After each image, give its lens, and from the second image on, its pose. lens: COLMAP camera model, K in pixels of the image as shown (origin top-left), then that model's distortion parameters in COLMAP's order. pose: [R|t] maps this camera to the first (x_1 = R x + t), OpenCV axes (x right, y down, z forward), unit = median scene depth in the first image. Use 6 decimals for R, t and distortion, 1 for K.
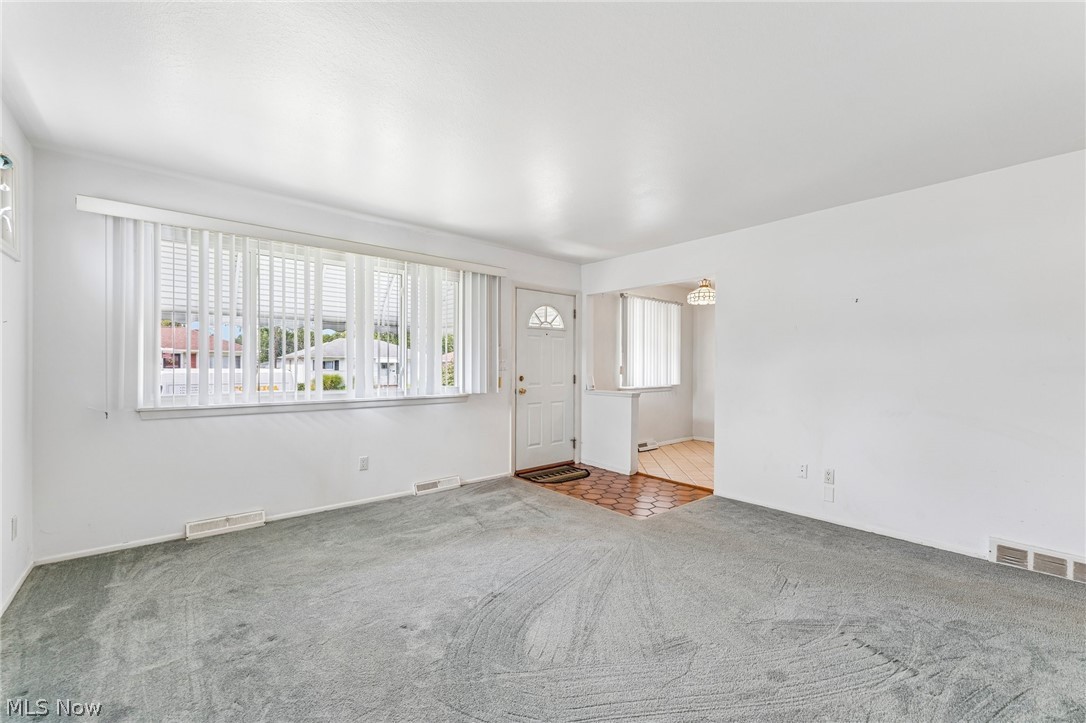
lens RADIAL K [[431.0, 0, 540.8], [0, 431.0, 362.5], [0, 0, 1]] dist [-0.002308, -0.000246]
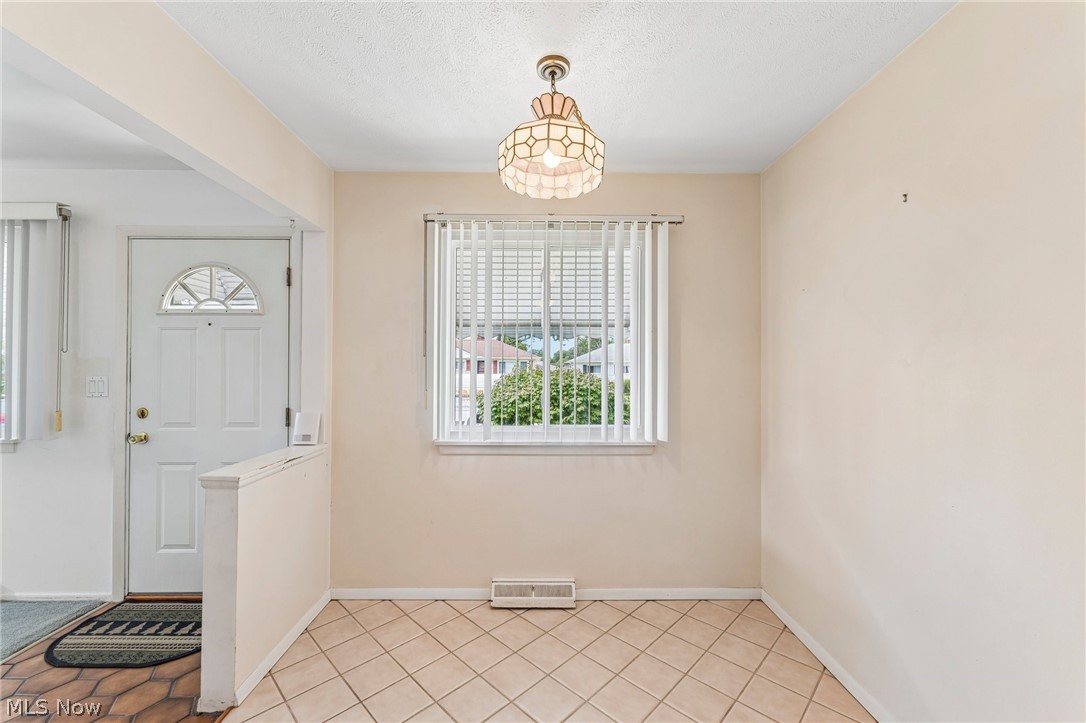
lens RADIAL K [[468.4, 0, 542.1], [0, 468.4, 359.7], [0, 0, 1]] dist [0.021964, 0.000581]
pose [[0.760910, -0.008720, -0.648798, 0.654599], [-0.001047, 0.999892, -0.014668, -0.017868], [0.648856, 0.011840, 0.760819, 0.840309]]
